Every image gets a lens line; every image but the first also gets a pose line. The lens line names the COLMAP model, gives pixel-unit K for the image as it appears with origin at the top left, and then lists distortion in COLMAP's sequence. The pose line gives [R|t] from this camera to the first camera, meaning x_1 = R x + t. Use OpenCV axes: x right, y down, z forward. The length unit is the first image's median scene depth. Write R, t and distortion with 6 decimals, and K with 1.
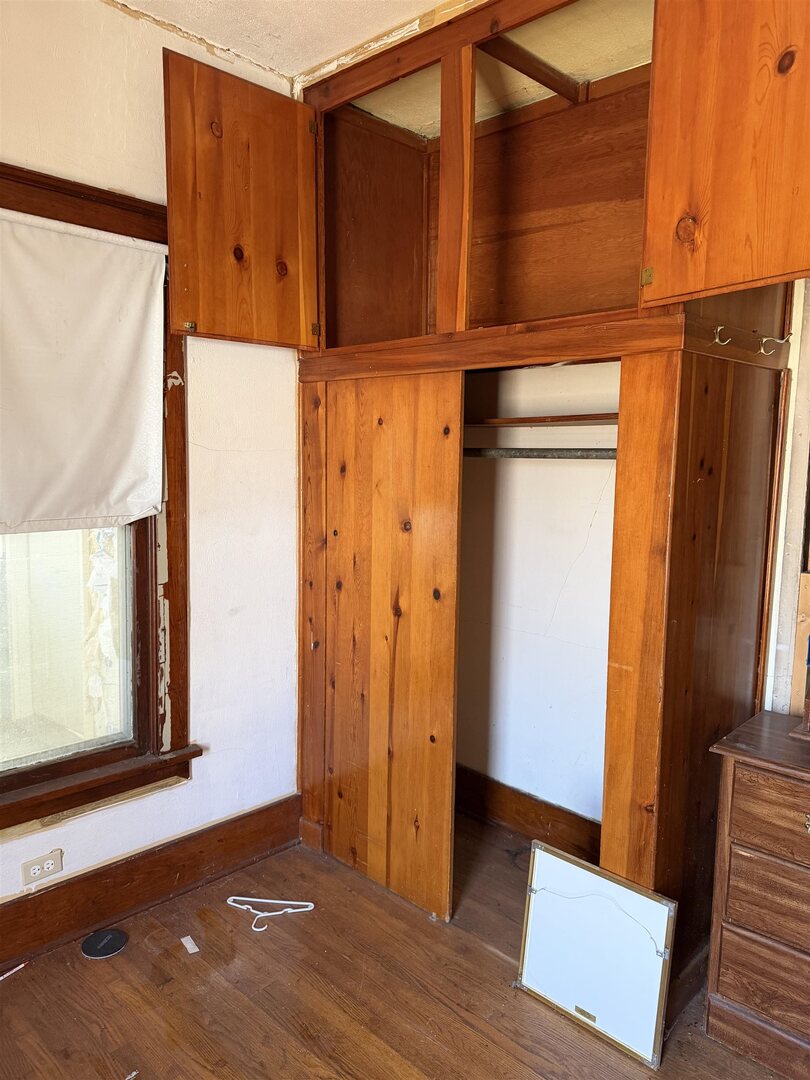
lens RADIAL K [[771.7, 0, 405.0], [0, 771.7, 540.0], [0, 0, 1]] dist [0.011024, 0.000872]
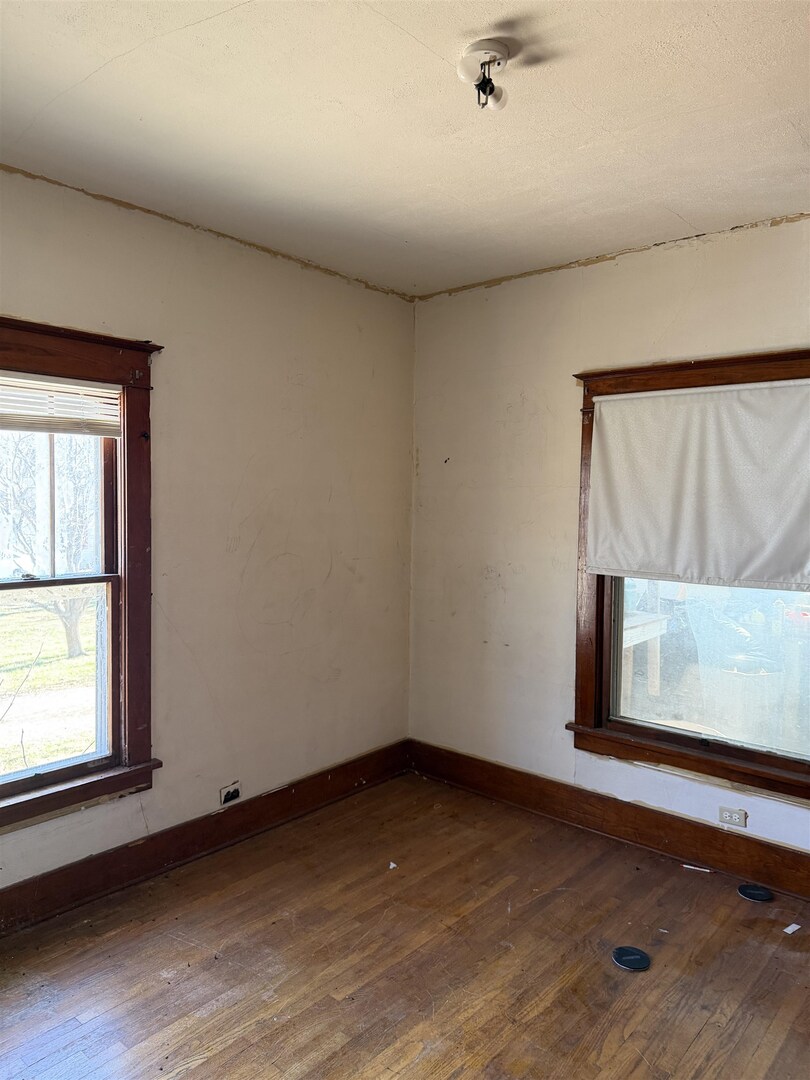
lens RADIAL K [[754.8, 0, 397.0], [0, 754.8, 536.2], [0, 0, 1]] dist [0.135621, -0.211251]
pose [[0.054657, 0.033754, -0.997935, 0.934784], [-0.123600, 0.991971, 0.026782, -0.063388], [0.990826, 0.121880, 0.058390, 0.225702]]
